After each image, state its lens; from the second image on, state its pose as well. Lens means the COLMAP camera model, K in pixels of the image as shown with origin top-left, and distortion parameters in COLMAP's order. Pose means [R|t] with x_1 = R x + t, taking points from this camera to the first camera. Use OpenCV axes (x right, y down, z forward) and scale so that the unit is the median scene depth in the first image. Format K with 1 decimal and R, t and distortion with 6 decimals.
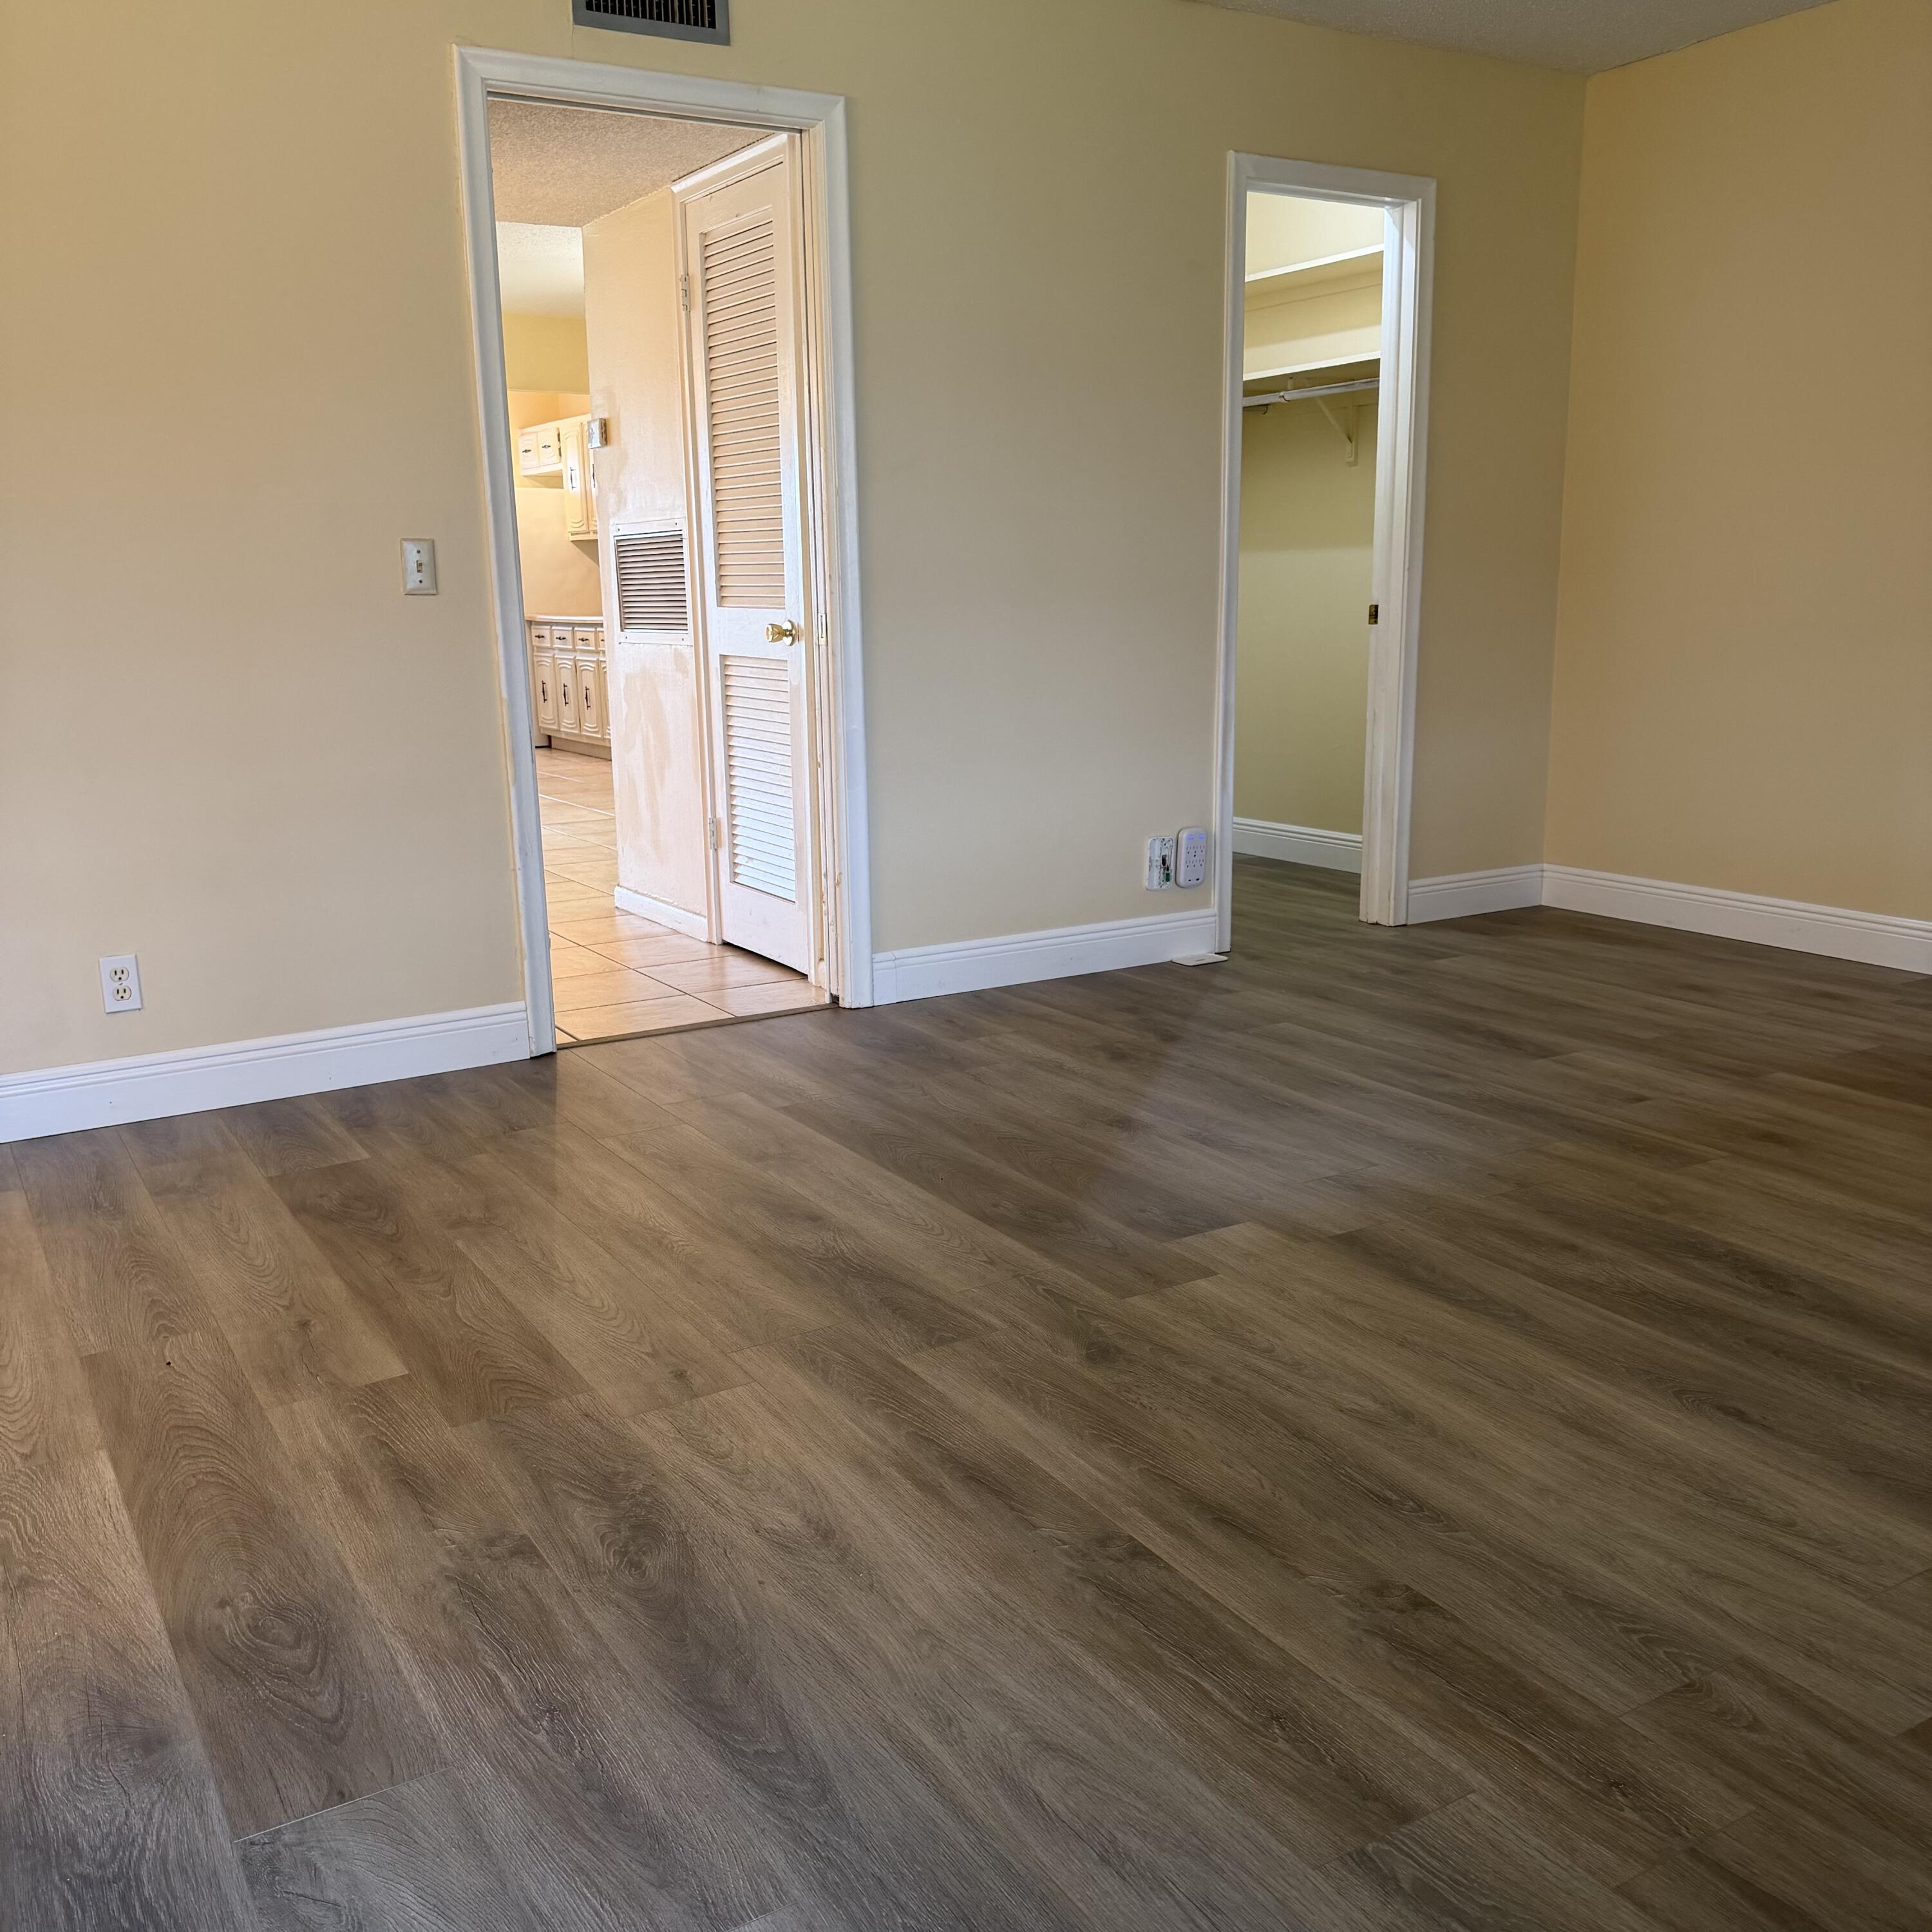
lens RADIAL K [[1794.0, 0, 955.5], [0, 1794.0, 961.7], [0, 0, 1]] dist [0.163068, -0.323501]
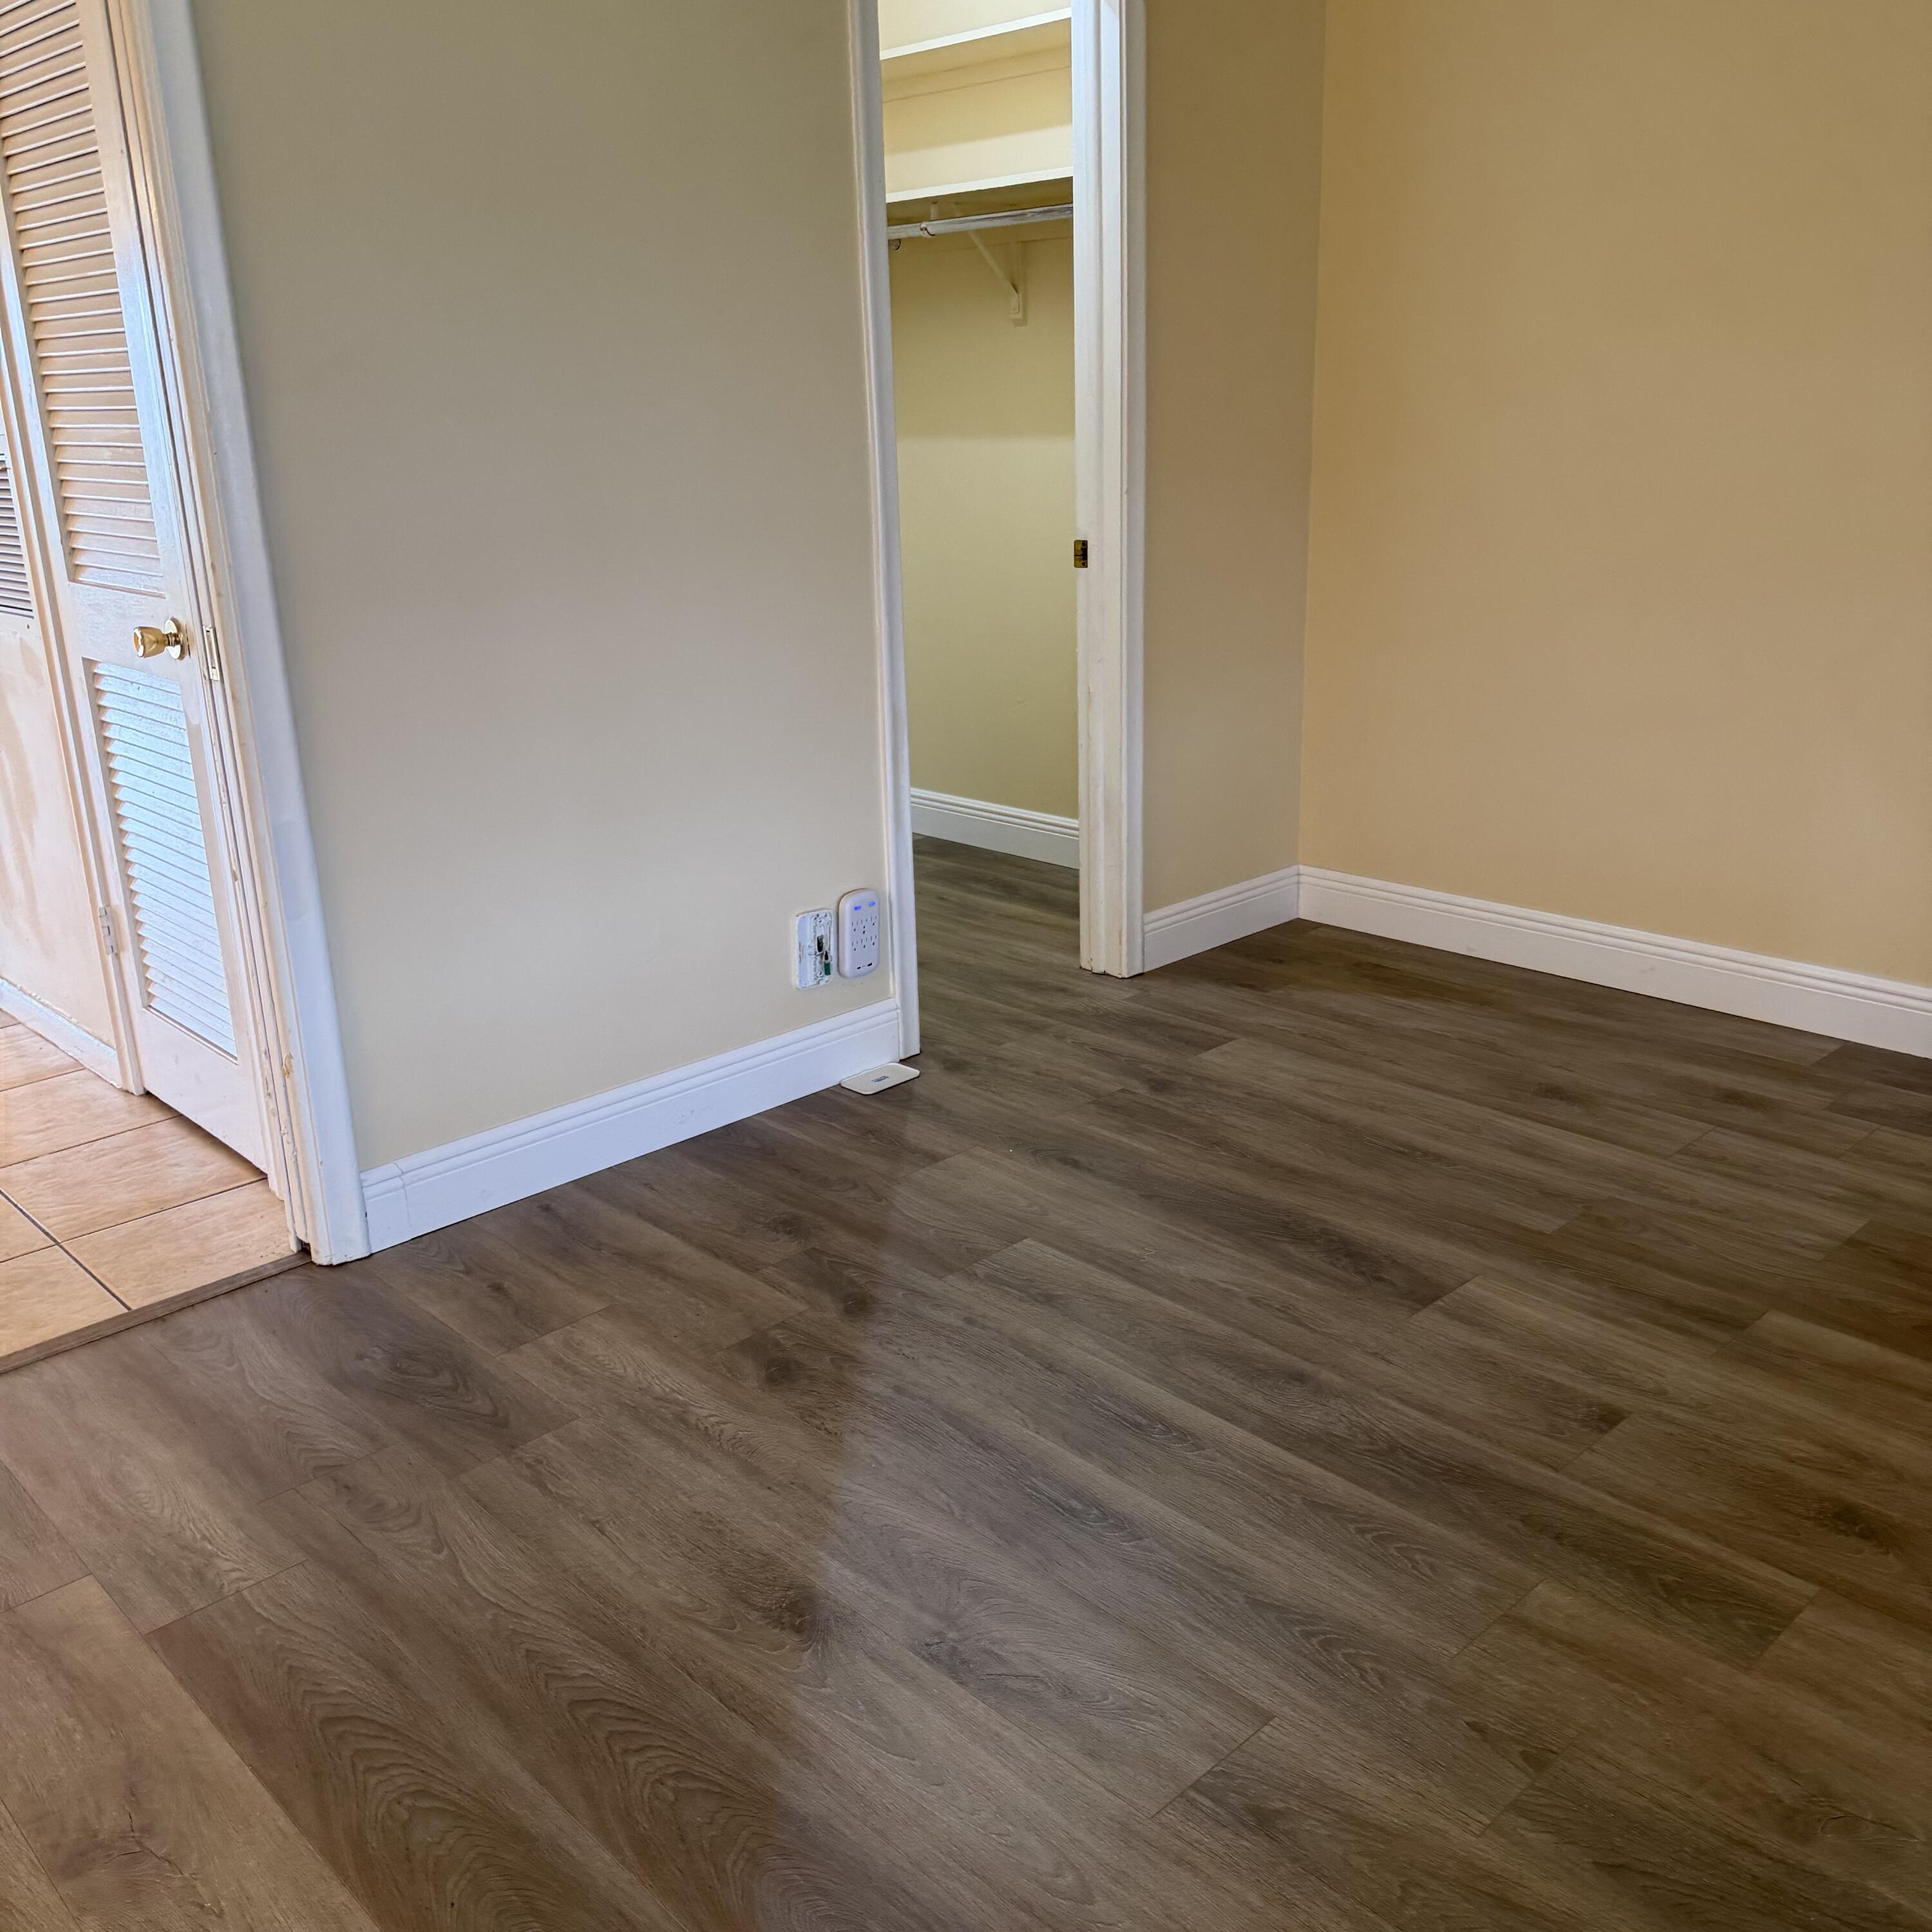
lens RADIAL K [[1794.0, 0, 955.5], [0, 1794.0, 961.7], [0, 0, 1]] dist [0.163068, -0.323501]
pose [[0.977323, -0.077370, 0.197114, 0.039440], [0.058313, 0.993204, 0.100723, -0.143387], [-0.203567, -0.086945, 0.975193, 0.407208]]
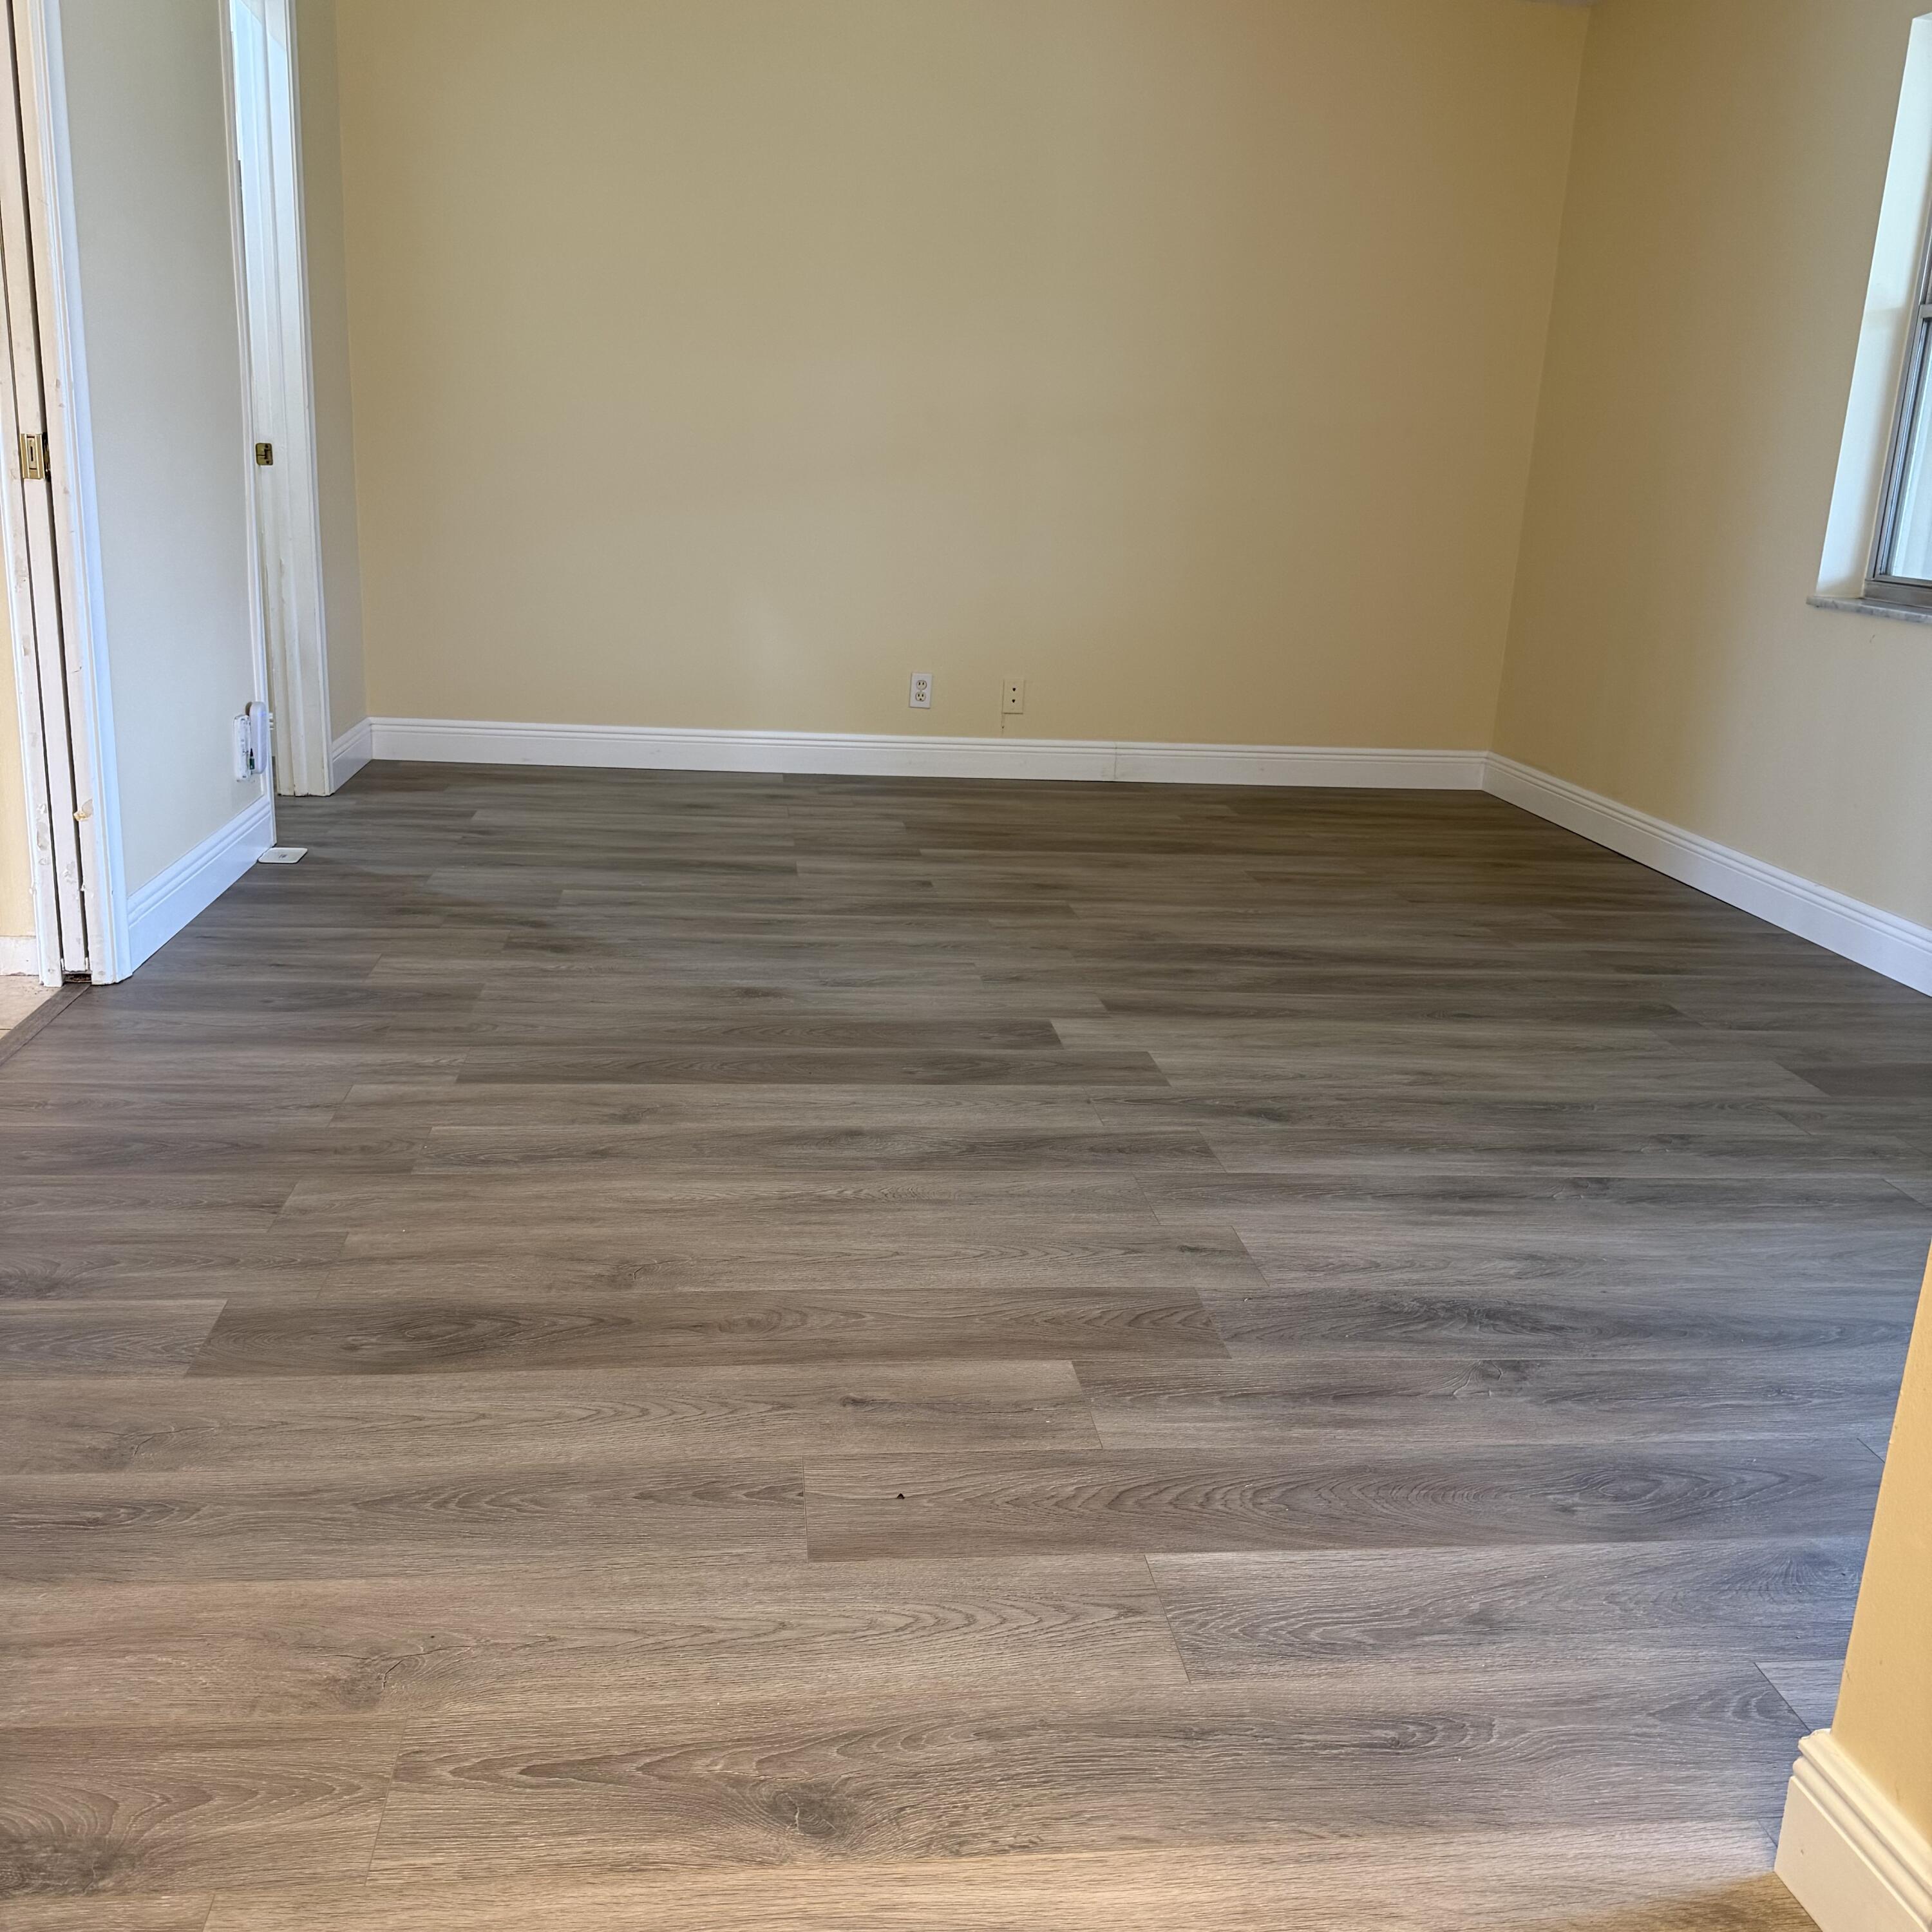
lens RADIAL K [[1794.0, 0, 955.5], [0, 1794.0, 961.7], [0, 0, 1]] dist [0.163068, -0.323501]
pose [[0.416743, -0.212212, 0.883907, -0.648142], [0.137041, 0.975922, 0.169691, -0.070693], [-0.898635, 0.050414, 0.435791, 0.412451]]
